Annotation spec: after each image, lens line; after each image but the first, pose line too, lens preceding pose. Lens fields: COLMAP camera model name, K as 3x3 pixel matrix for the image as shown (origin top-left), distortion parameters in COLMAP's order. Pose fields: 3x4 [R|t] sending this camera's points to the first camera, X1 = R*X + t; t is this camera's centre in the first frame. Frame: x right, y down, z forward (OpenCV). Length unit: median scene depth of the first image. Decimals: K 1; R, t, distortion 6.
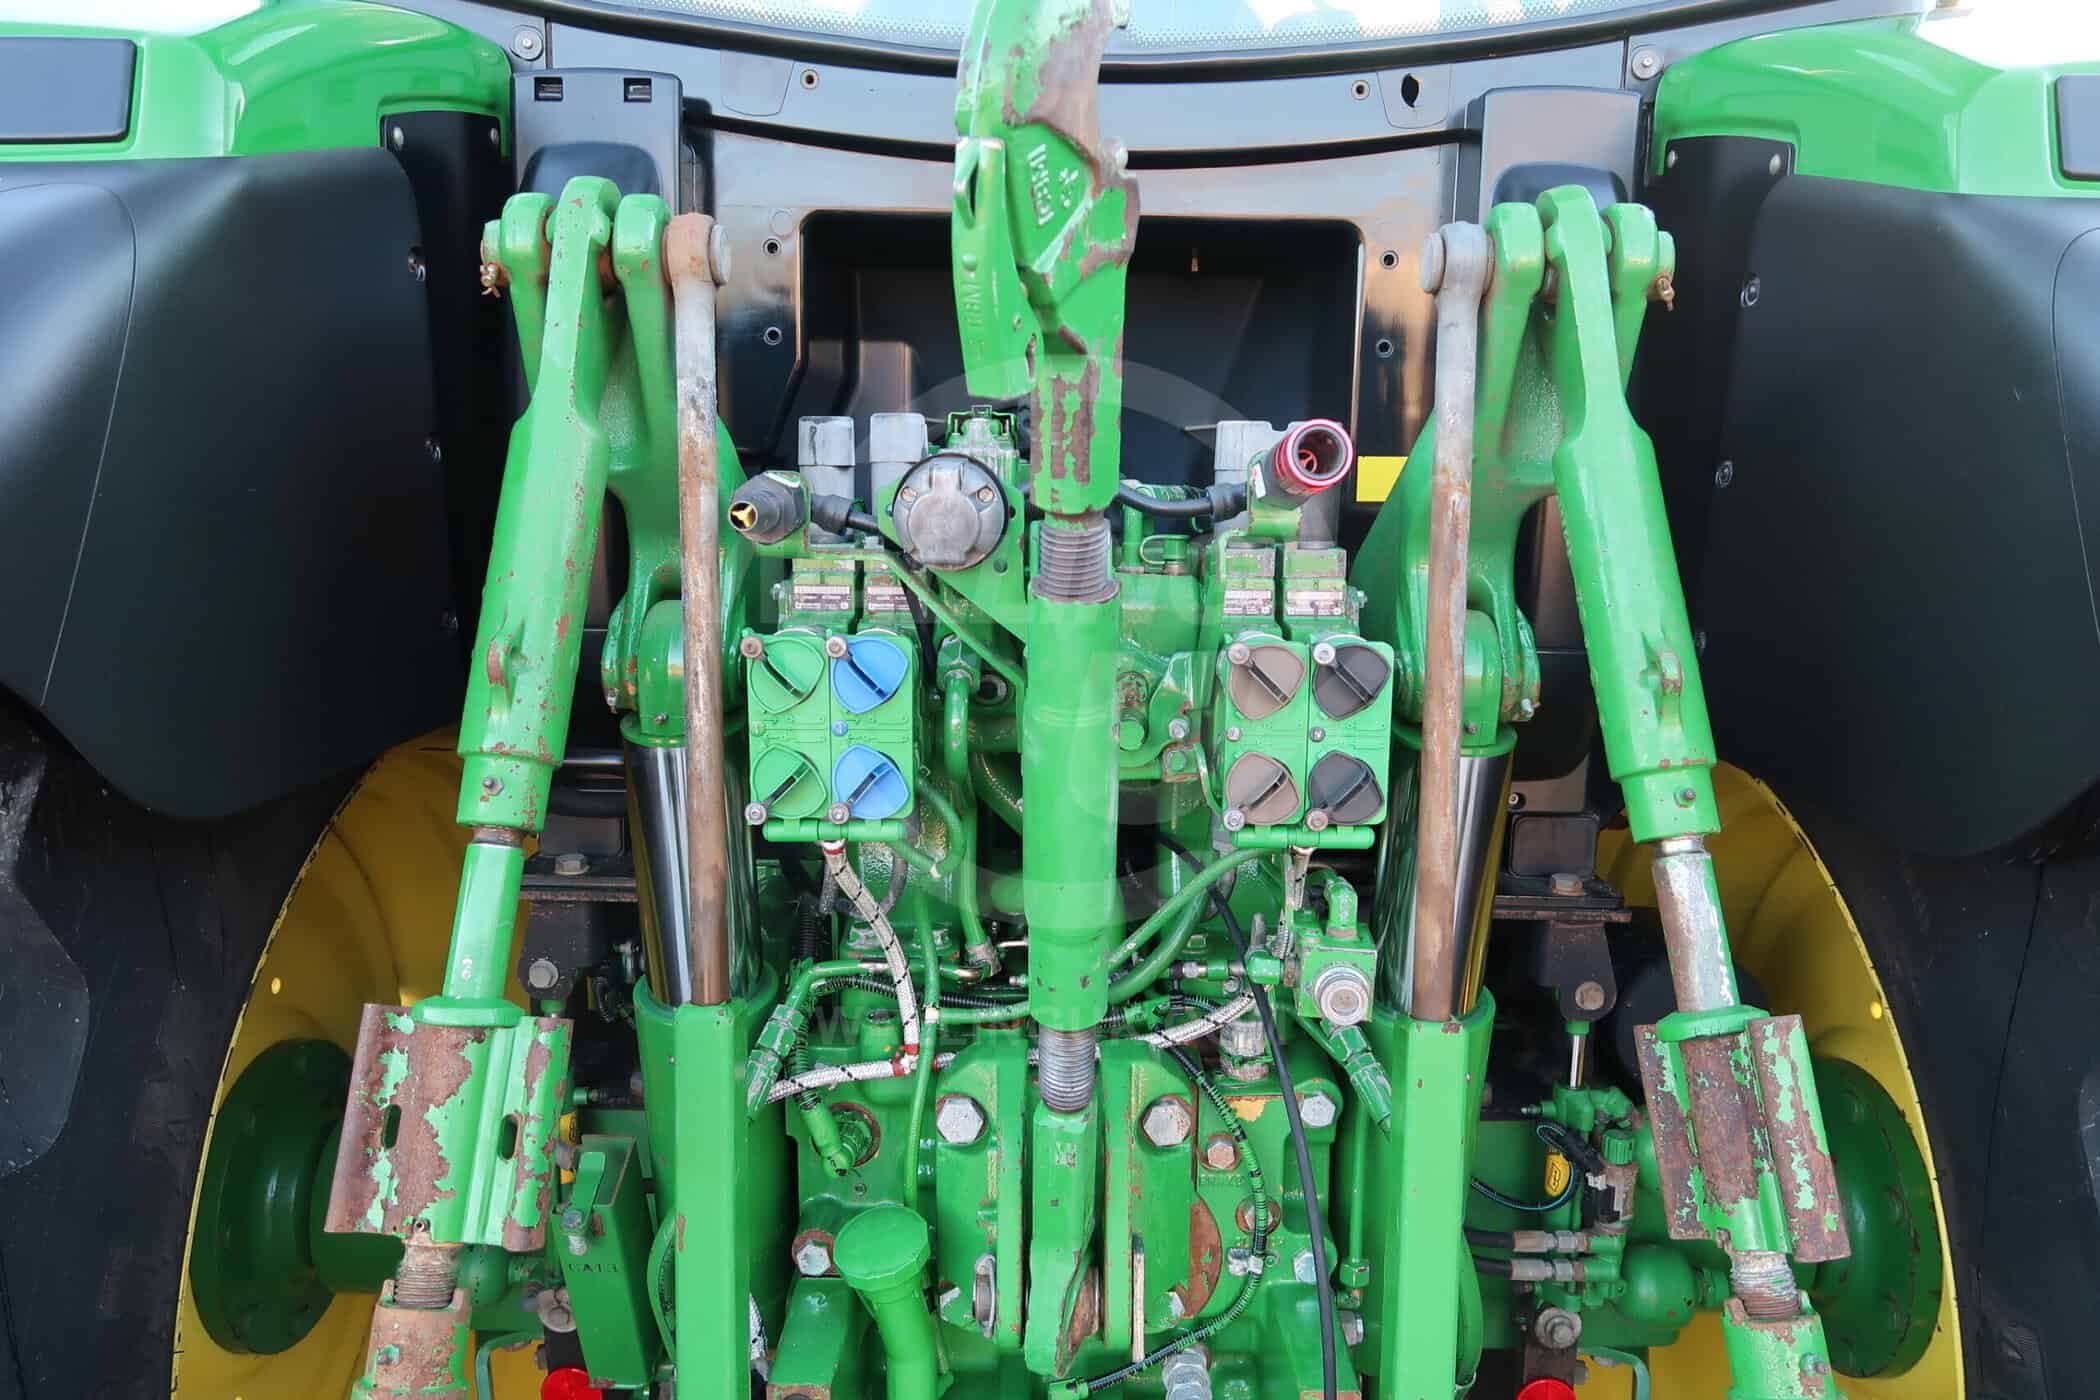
lens RADIAL K [[1449.5, 0, 1051.8], [0, 1449.5, 703.1], [0, 0, 1]] dist [-0.015718, -0.002448]
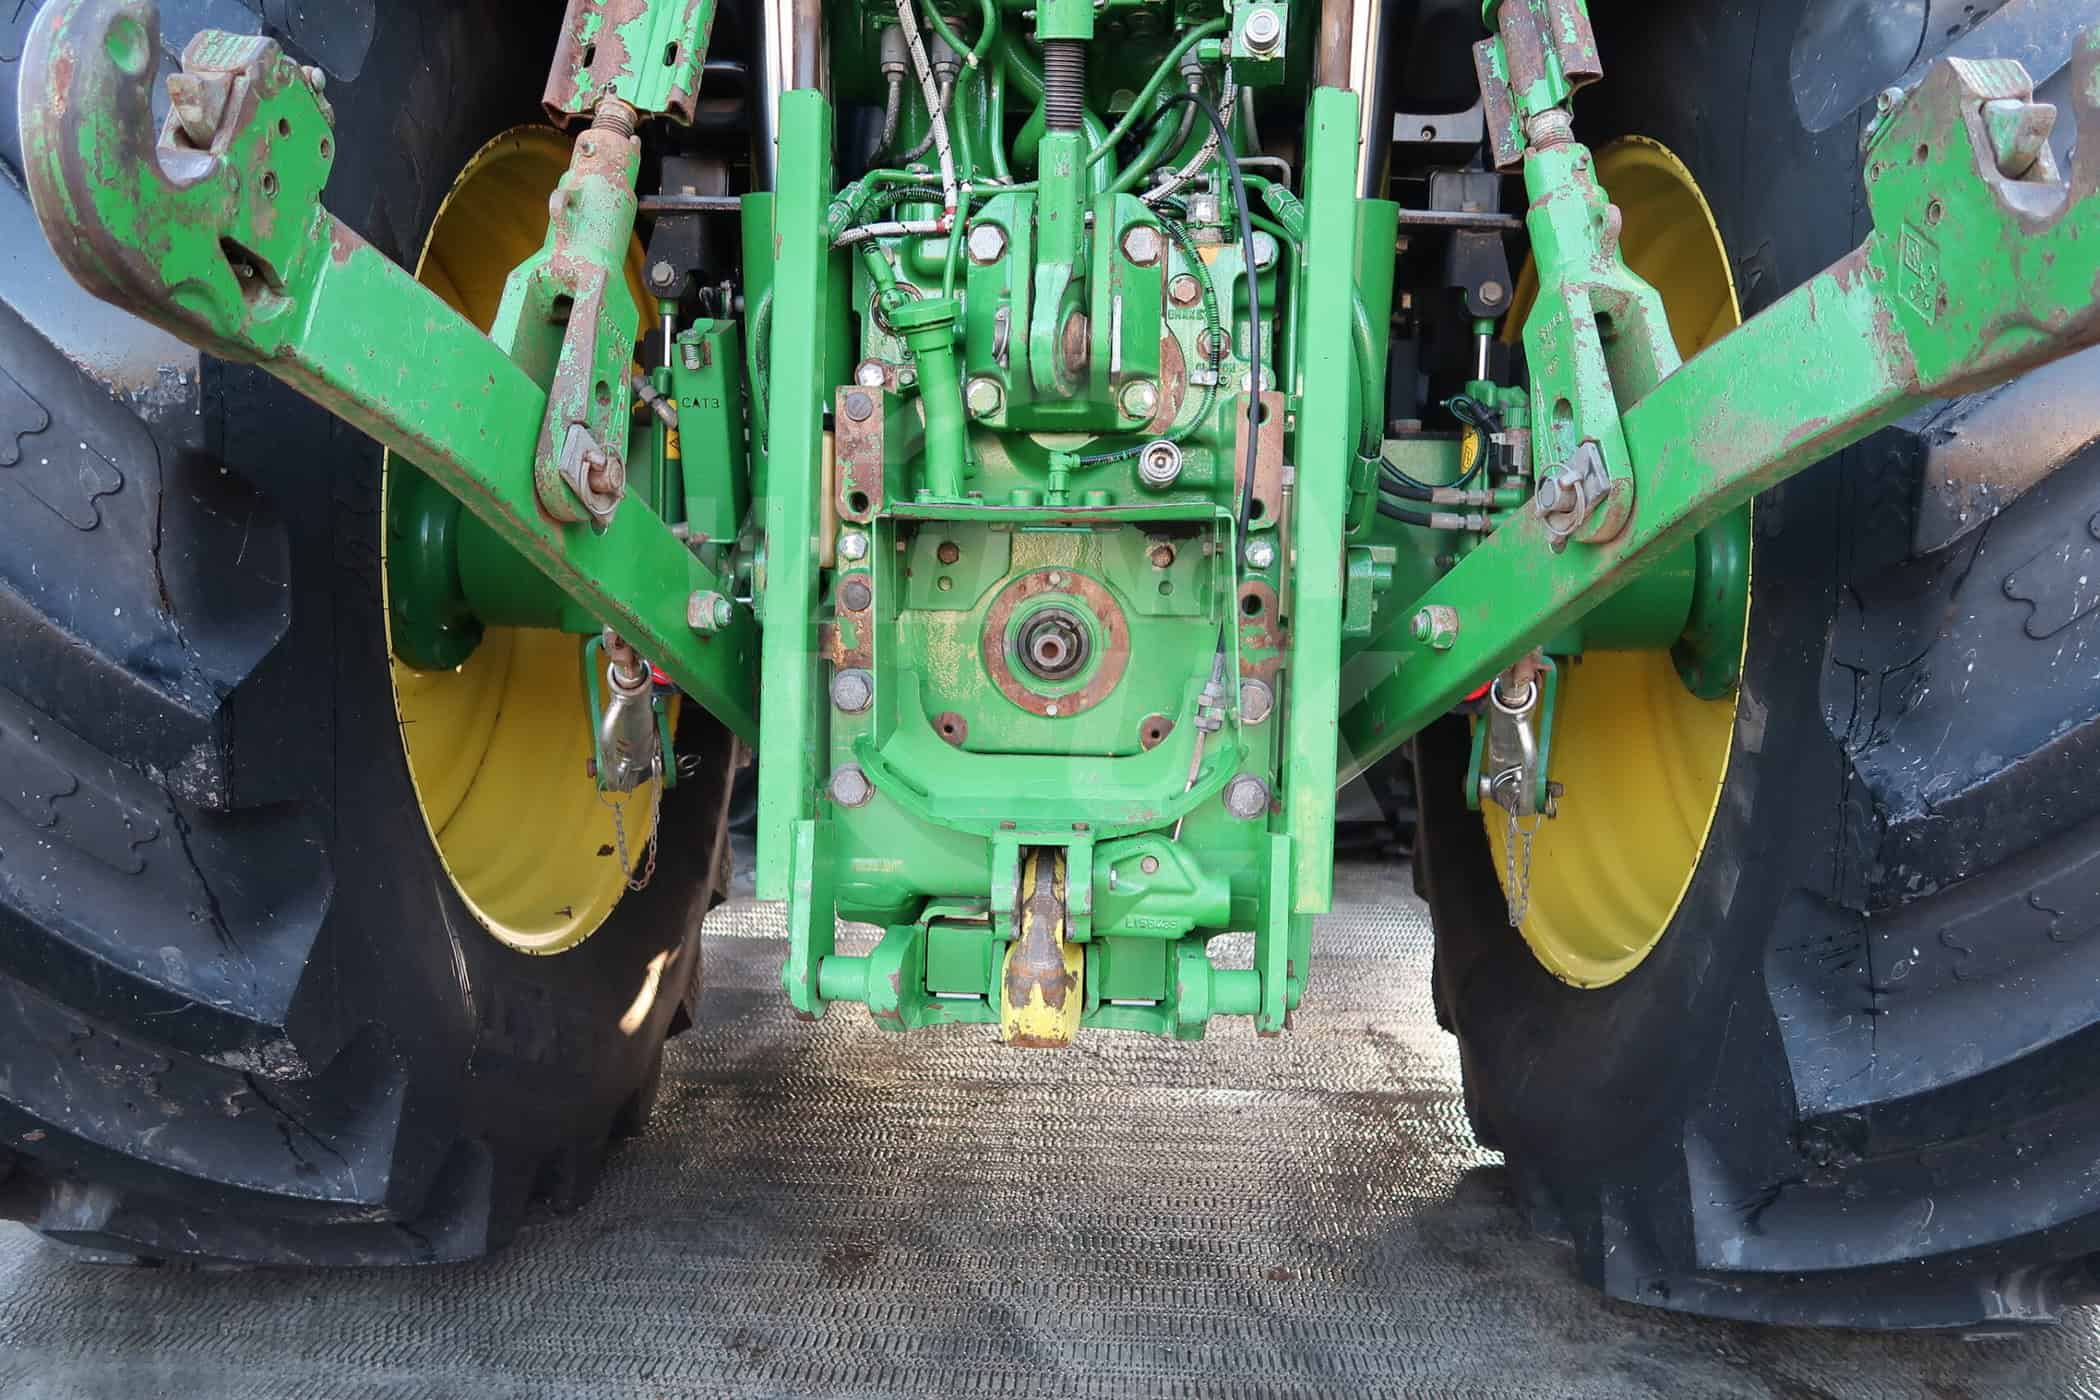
lens RADIAL K [[1449.5, 0, 1050.1], [0, 1449.5, 692.7], [0, 0, 1]] dist [-0.015718, -0.002448]
pose [[0.999419, 0.015784, -0.030222, 0.041654], [-0.018033, 0.996972, -0.075645, 0.796916], [0.028937, 0.076146, 0.996677, -0.285624]]
